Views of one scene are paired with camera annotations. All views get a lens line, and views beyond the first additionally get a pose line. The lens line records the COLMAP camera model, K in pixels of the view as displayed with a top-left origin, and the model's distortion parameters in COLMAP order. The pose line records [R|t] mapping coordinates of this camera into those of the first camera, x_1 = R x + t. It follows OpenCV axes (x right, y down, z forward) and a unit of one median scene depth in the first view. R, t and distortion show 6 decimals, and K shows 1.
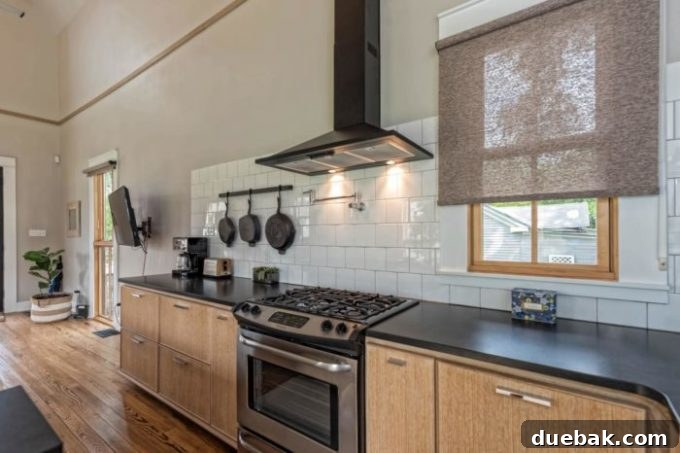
lens RADIAL K [[312.8, 0, 324.4], [0, 312.8, 232.5], [0, 0, 1]] dist [0.015549, 0.000460]
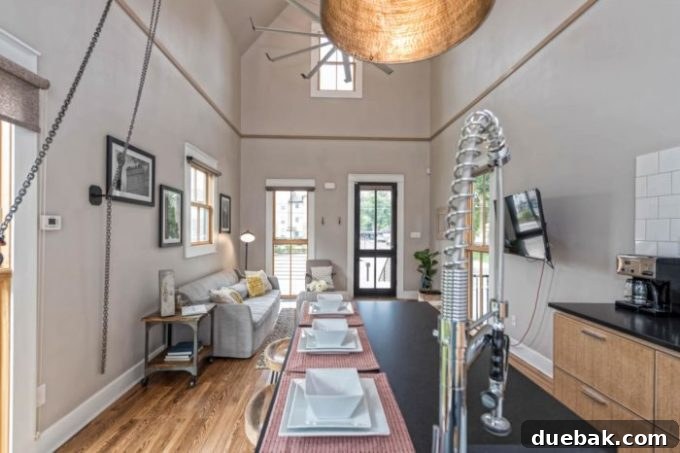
lens RADIAL K [[312.8, 0, 333.6], [0, 312.8, 231.6], [0, 0, 1]] dist [0.015549, 0.000460]
pose [[0.615473, 0.018908, -0.787932, -0.562656], [-0.018641, 0.999782, 0.009431, -0.052450], [0.787938, 0.008884, 0.615691, 0.105619]]
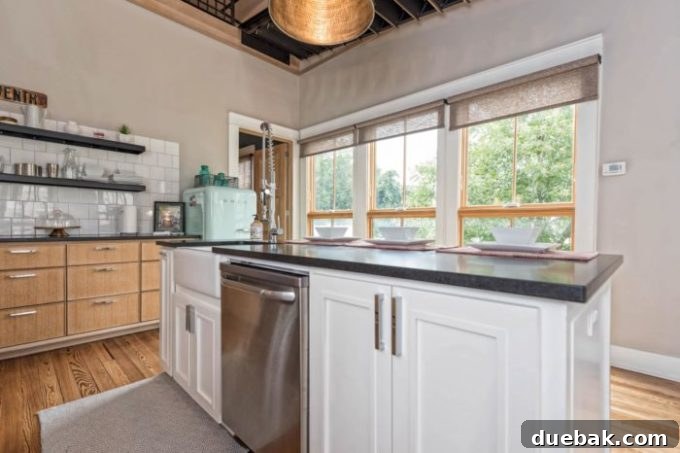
lens RADIAL K [[312.8, 0, 343.2], [0, 312.8, 238.2], [0, 0, 1]] dist [0.015549, 0.000460]
pose [[-0.990856, -0.002567, 0.134897, -1.156382], [0.003243, 0.999077, 0.042828, 0.181940], [-0.134882, 0.042874, -0.989934, 1.531071]]
